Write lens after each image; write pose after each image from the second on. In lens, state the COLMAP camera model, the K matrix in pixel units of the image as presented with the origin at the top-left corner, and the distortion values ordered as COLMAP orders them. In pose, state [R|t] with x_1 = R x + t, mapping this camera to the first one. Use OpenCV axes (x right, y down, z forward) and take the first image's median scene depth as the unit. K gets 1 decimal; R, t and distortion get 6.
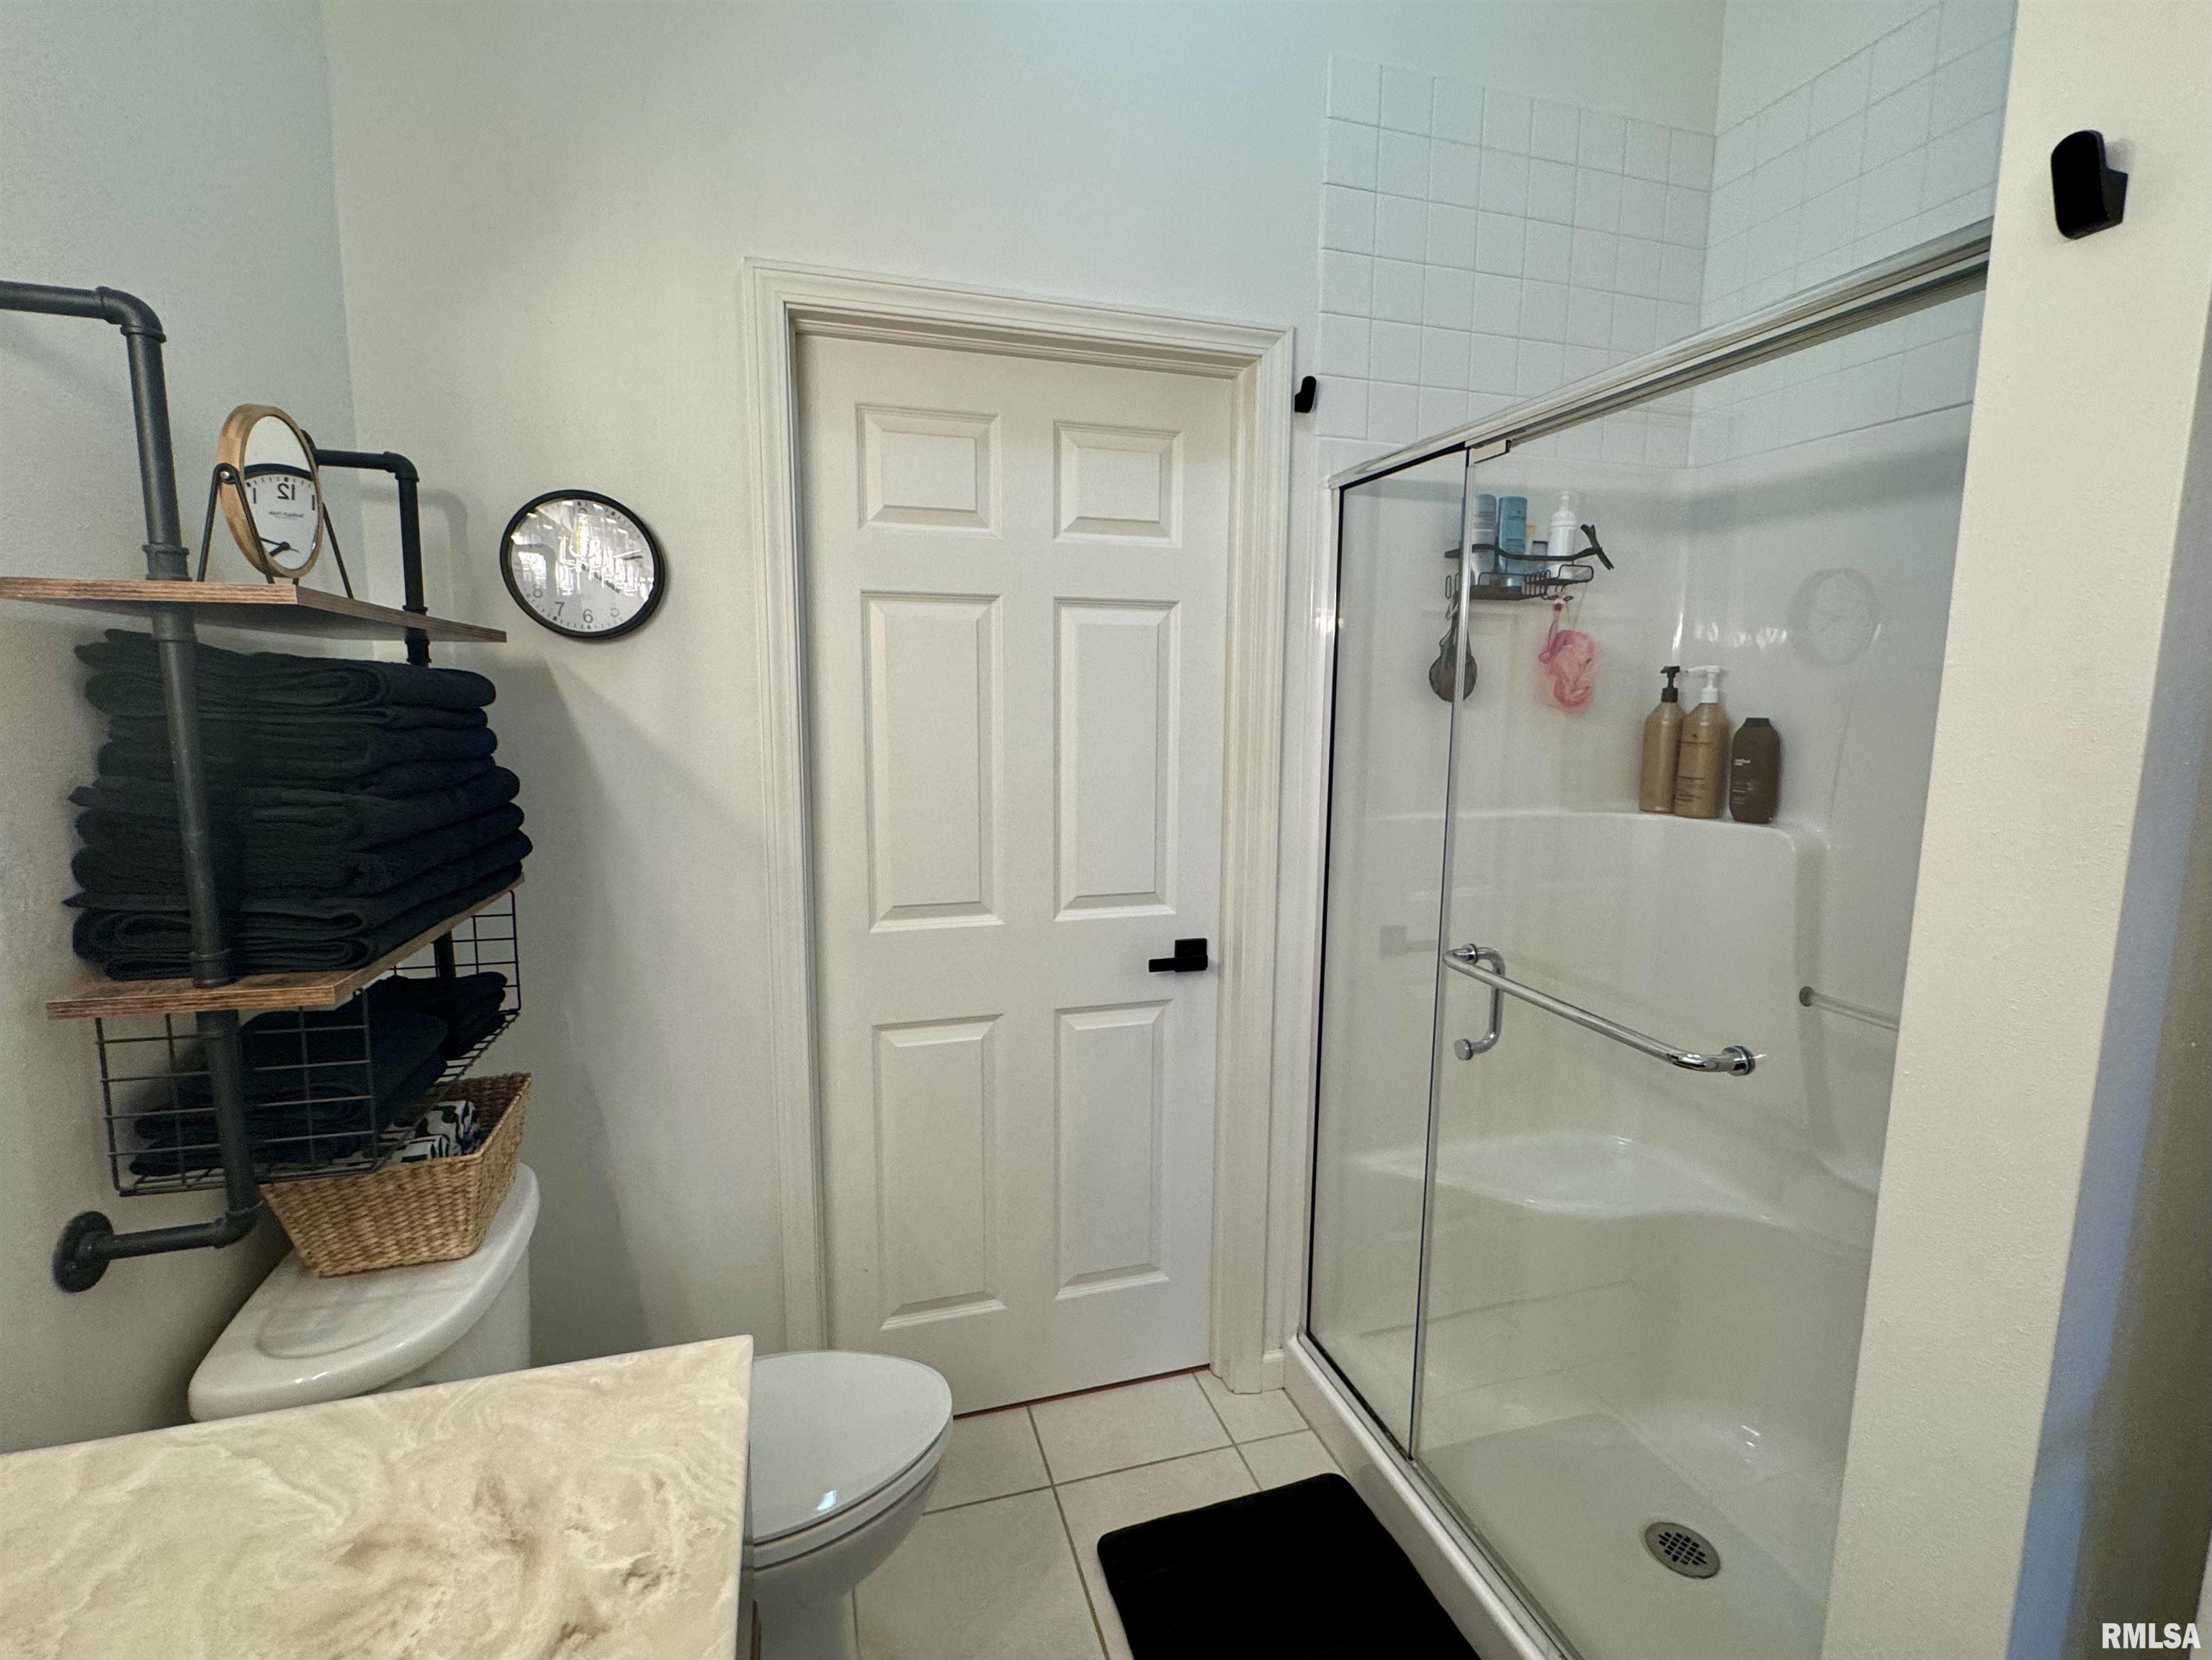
lens RADIAL K [[997.7, 0, 1106.0], [0, 997.7, 830.0], [0, 0, 1]] dist [-0.003719, 0.000070]
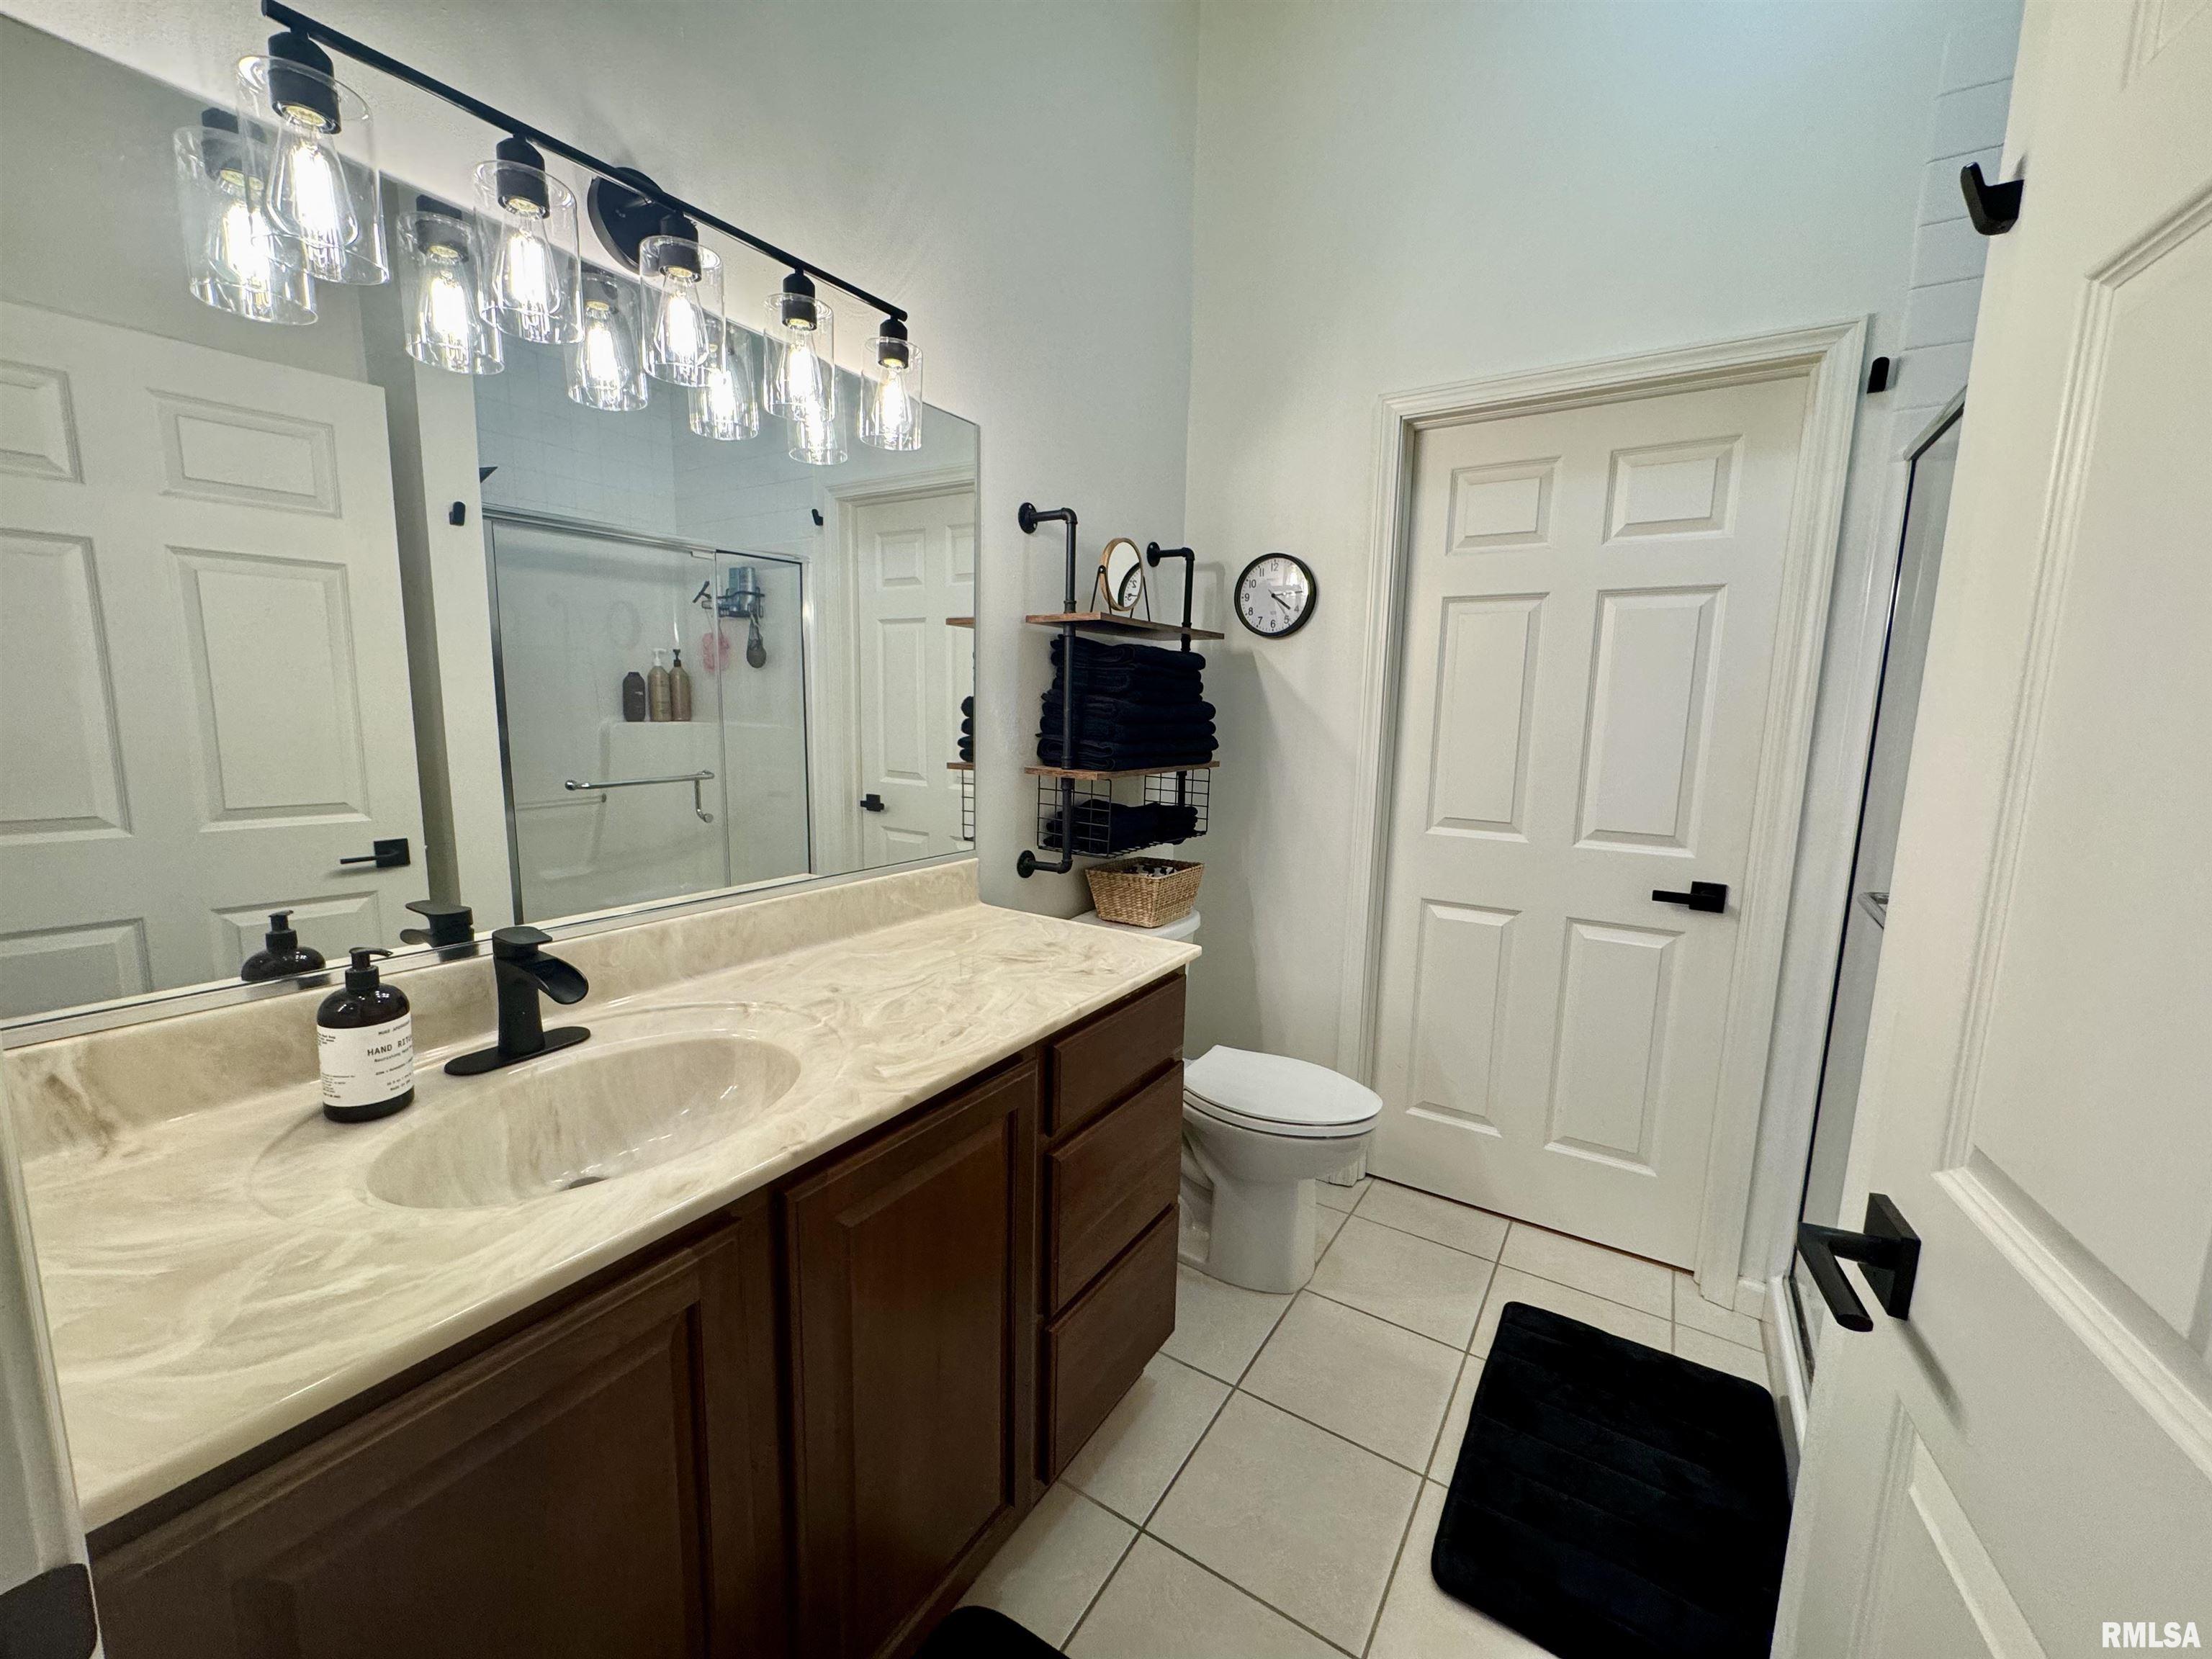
lens RADIAL K [[876.3, 0, 1095.6], [0, 876.3, 827.4], [0, 0, 1]] dist [0.000487, 0.000199]
pose [[0.643063, 0.117137, -0.756802, 0.431820], [-0.116838, 0.991670, 0.054212, 0.083554], [0.756848, 0.053561, 0.651393, -0.203800]]
